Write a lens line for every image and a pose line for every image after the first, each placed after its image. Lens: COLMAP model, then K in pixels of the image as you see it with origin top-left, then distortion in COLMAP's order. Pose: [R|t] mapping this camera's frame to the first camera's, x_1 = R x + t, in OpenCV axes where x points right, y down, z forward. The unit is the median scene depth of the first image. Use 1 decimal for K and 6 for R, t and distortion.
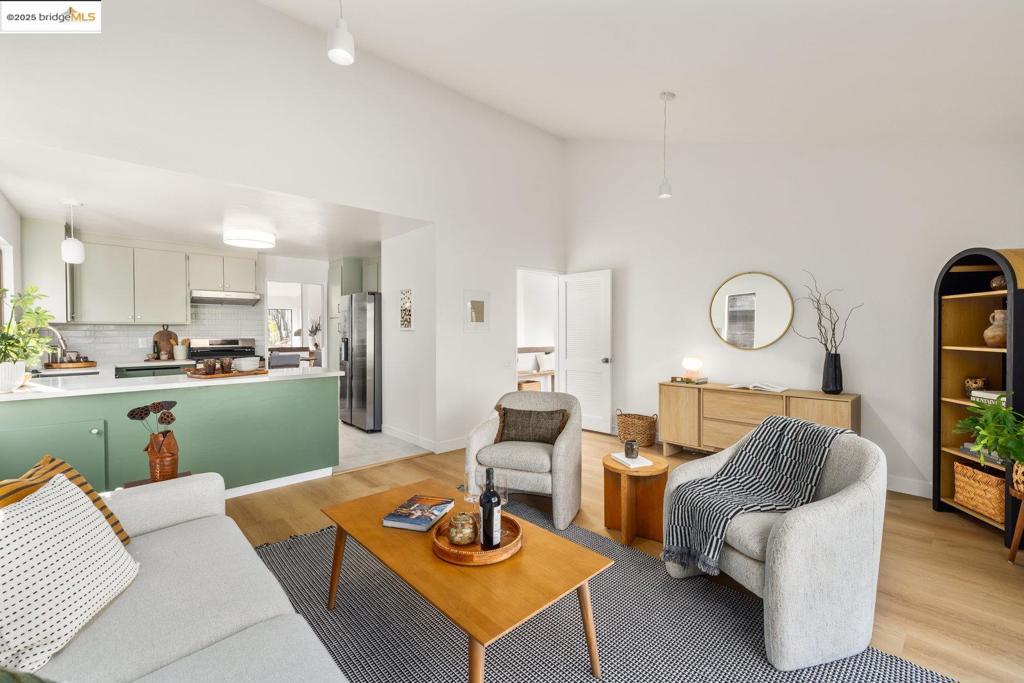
lens RADIAL K [[434.3, 0, 514.7], [0, 434.3, 339.4], [0, 0, 1]] dist [0.000861, -0.000145]
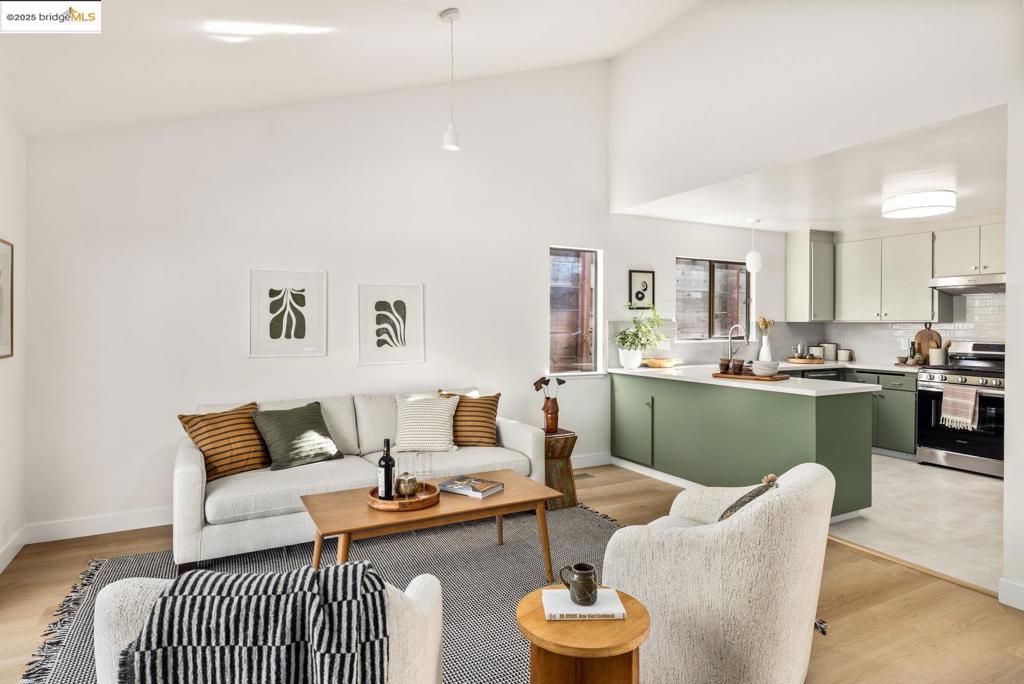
lens RADIAL K [[574.6, 0, 517.3], [0, 574.6, 322.7], [0, 0, 1]] dist [0.000982, 0.000671]
pose [[-0.256040, -0.002556, -0.966663, 0.460892], [-0.023191, 0.999725, 0.003500, -0.020737], [0.966388, 0.023314, -0.256029, 0.550875]]
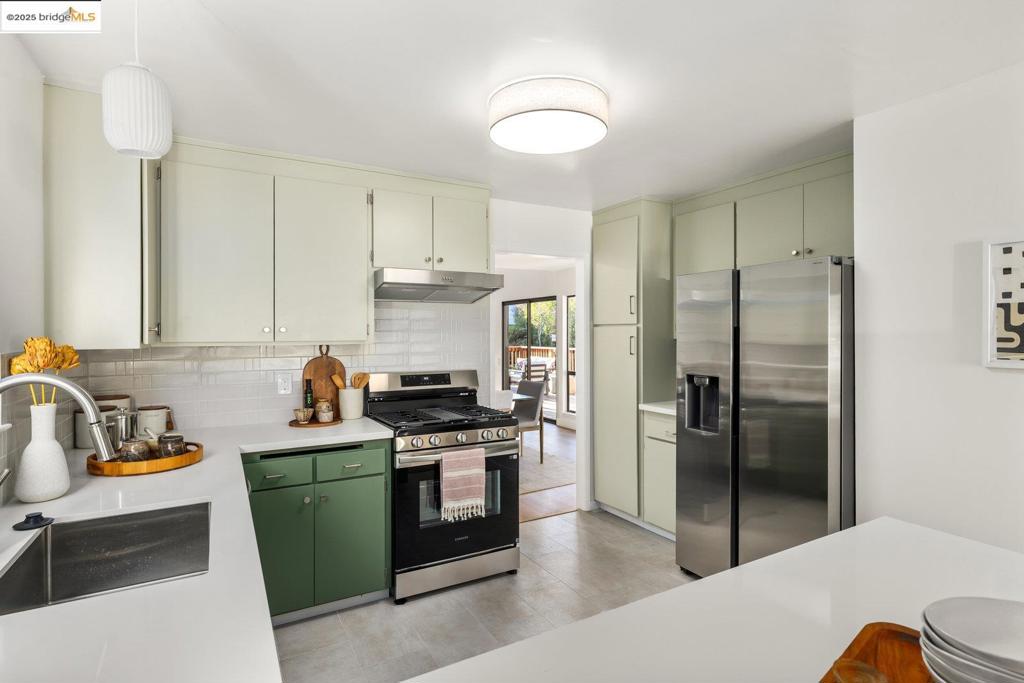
lens RADIAL K [[525.3, 0, 508.5], [0, 525.3, 334.4], [0, 0, 1]] dist [-0.000803, 0.000174]
pose [[0.971496, -0.003141, -0.237033, -0.492102], [-0.000899, 0.999856, -0.016932, -0.036732], [0.237052, 0.016663, 0.971354, 0.510971]]
